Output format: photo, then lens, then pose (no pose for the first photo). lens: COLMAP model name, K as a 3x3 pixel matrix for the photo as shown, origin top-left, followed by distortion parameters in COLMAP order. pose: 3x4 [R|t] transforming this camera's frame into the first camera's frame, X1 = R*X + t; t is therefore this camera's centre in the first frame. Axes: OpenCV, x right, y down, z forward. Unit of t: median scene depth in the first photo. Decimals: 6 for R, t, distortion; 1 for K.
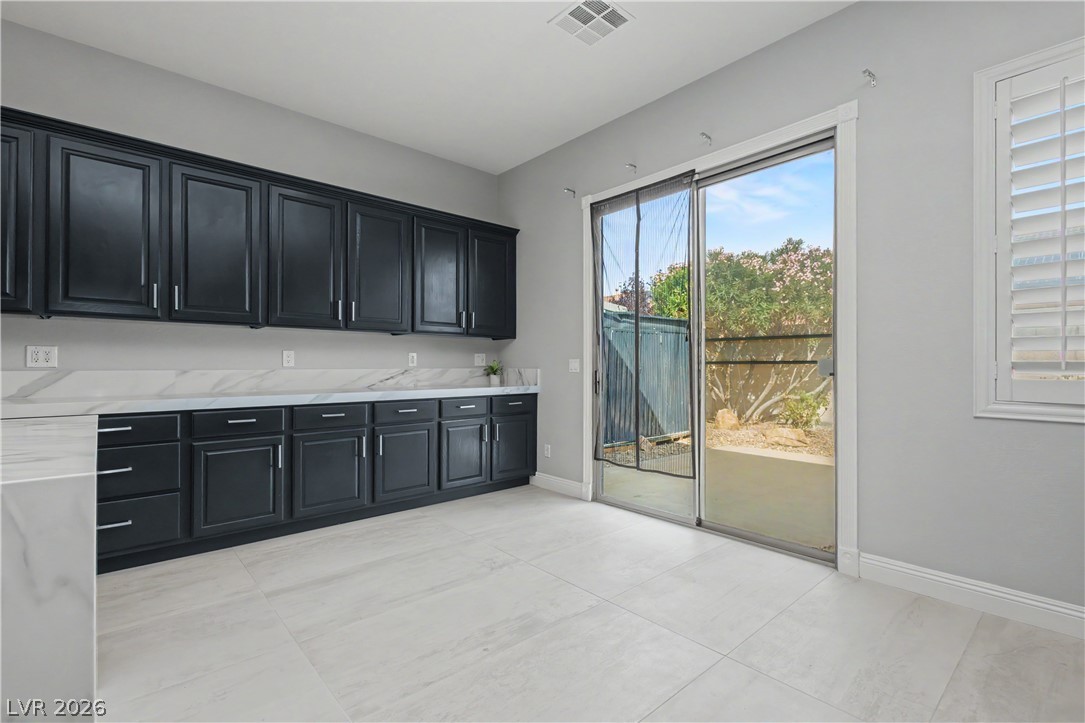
lens RADIAL K [[495.2, 0, 539.1], [0, 495.2, 364.4], [0, 0, 1]] dist [0.001529, -0.000009]
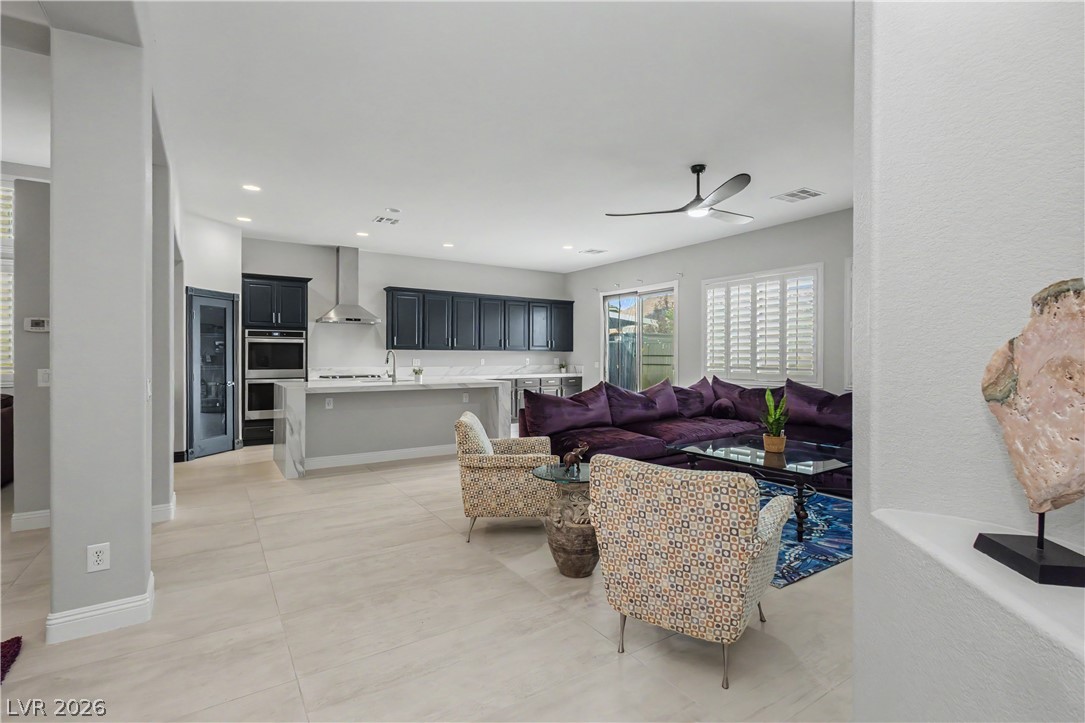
lens RADIAL K [[510.6, 0, 552.6], [0, 510.6, 358.4], [0, 0, 1]] dist [-0.000448, -0.000371]
pose [[0.992116, 0.001116, -0.125315, 0.168780], [-0.000433, 0.999985, 0.005474, -0.039905], [0.125319, -0.005376, 0.992102, -1.436363]]
